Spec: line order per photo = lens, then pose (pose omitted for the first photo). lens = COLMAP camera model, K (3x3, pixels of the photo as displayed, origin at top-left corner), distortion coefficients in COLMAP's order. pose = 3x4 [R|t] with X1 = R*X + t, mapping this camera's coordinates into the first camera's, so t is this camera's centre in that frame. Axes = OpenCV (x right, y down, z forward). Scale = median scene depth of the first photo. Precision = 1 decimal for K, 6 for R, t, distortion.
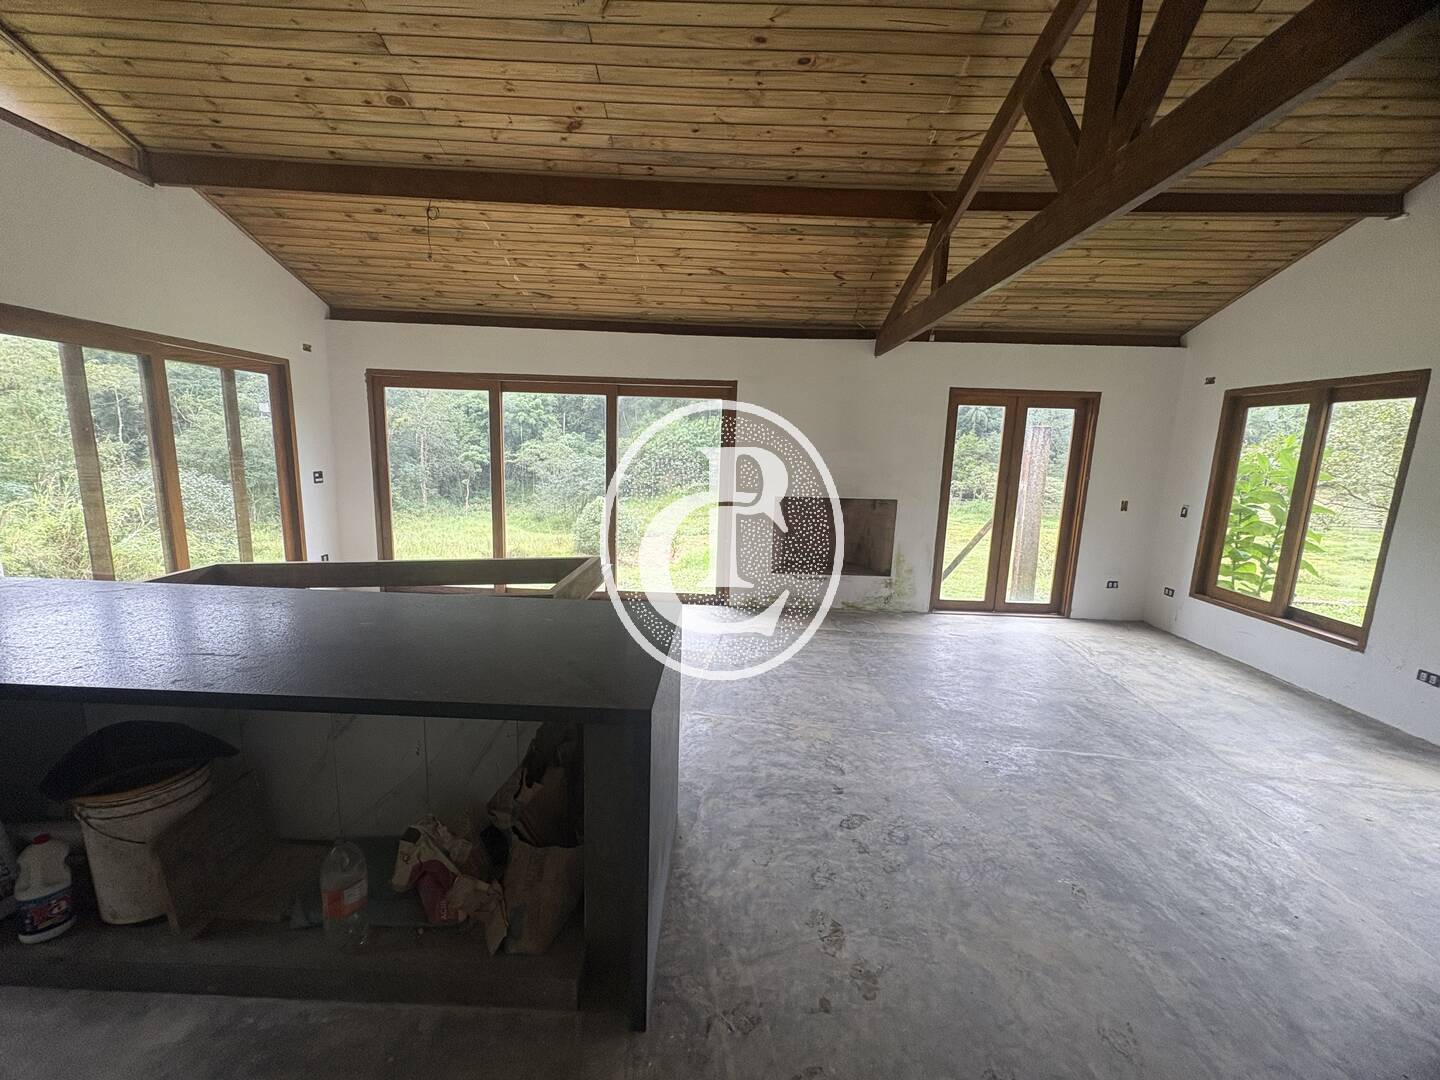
lens RADIAL K [[570.3, 0, 720.0], [0, 570.3, 540.0], [0, 0, 1]] dist [-0.000212, 0.000060]
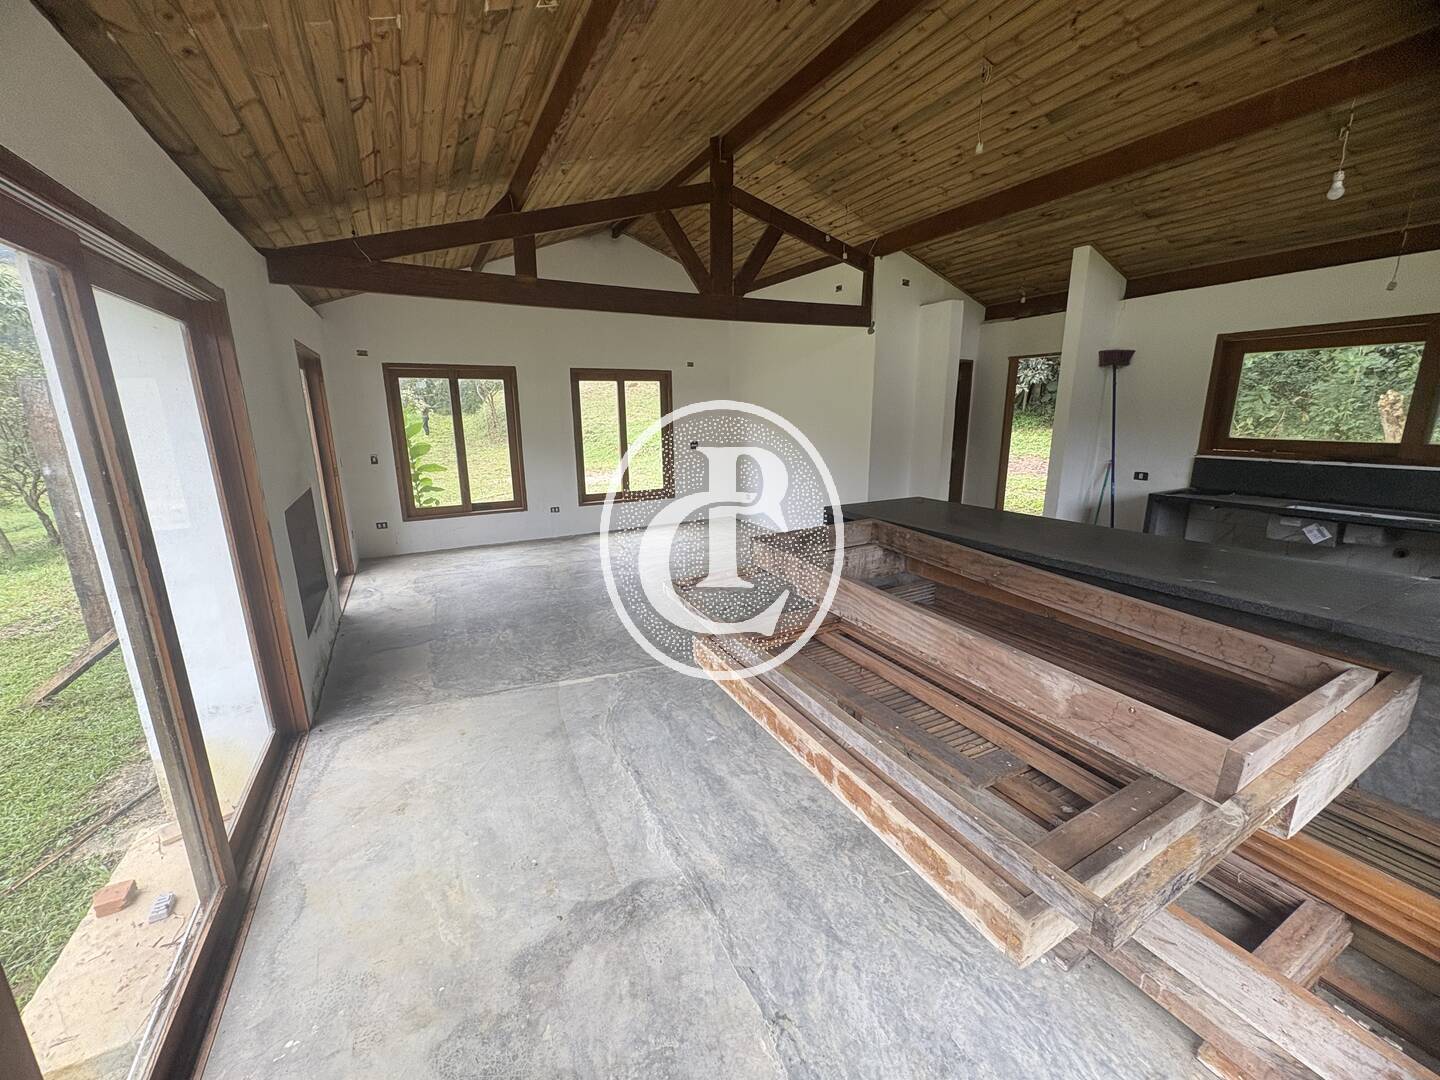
lens RADIAL K [[570.3, 0, 720.0], [0, 570.3, 540.0], [0, 0, 1]] dist [-0.000212, 0.000060]
pose [[-0.478658, -0.230572, 0.847185, -0.726064], [0.133396, 0.934603, 0.329732, -0.220228], [-0.867809, 0.270840, -0.416598, 1.025941]]
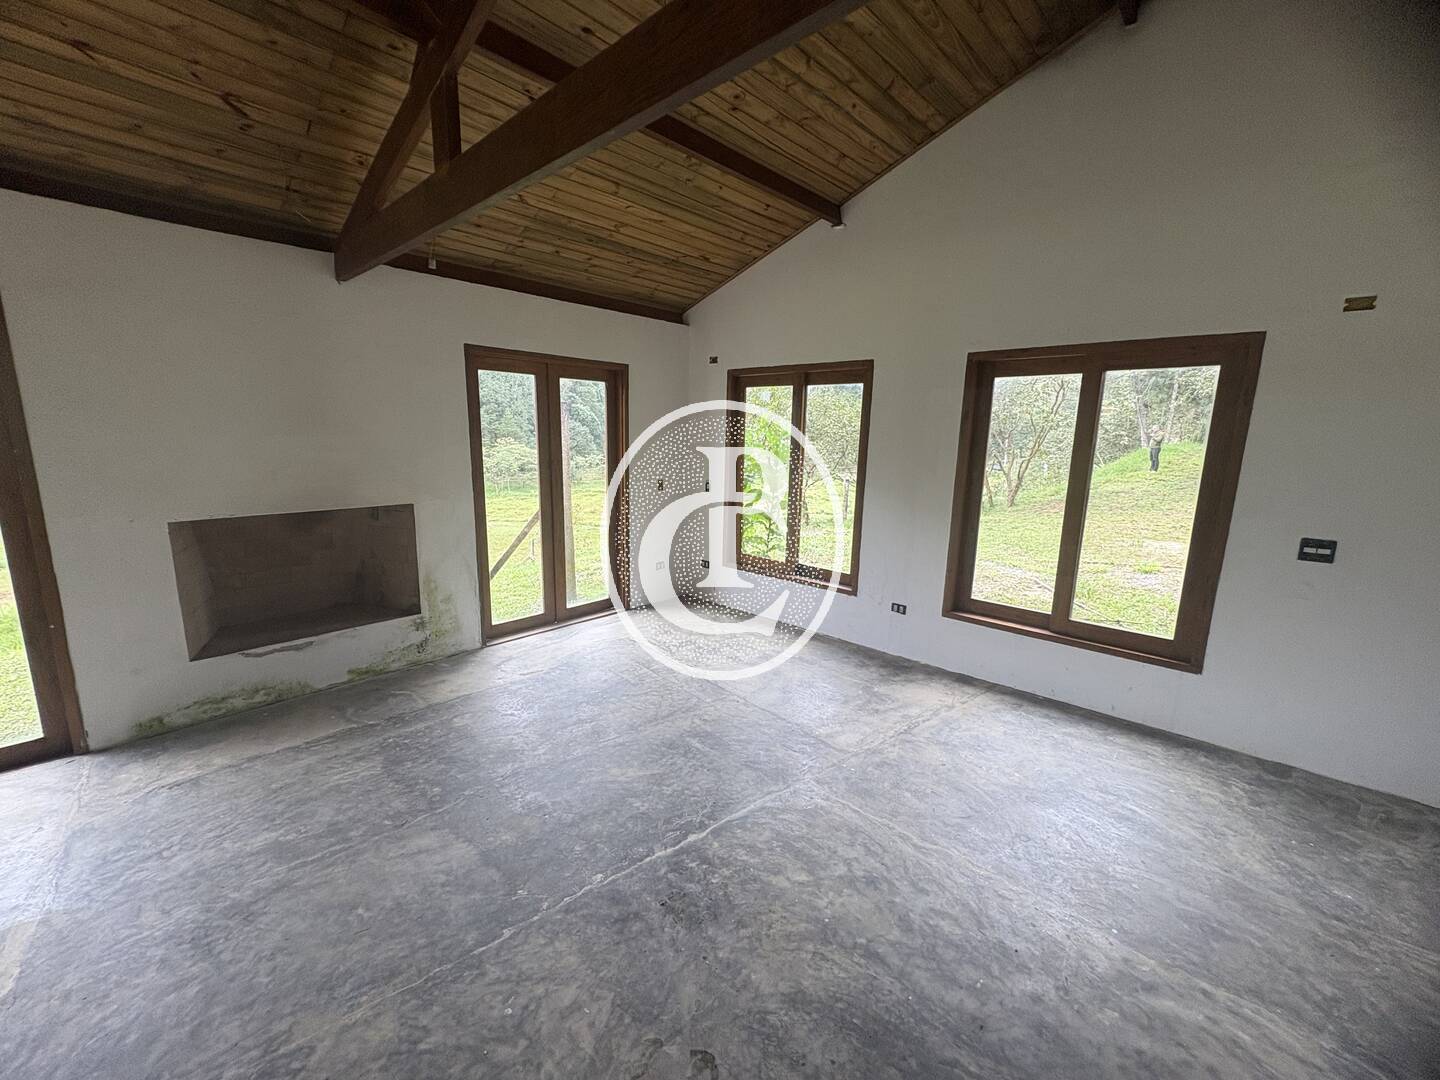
lens RADIAL K [[570.3, 0, 720.0], [0, 570.3, 540.0], [0, 0, 1]] dist [-0.000212, 0.000060]
pose [[0.666899, -0.154126, 0.729034, 0.059617], [0.122826, 0.987729, 0.096460, -0.057389], [-0.734955, 0.025215, 0.677647, 0.314401]]
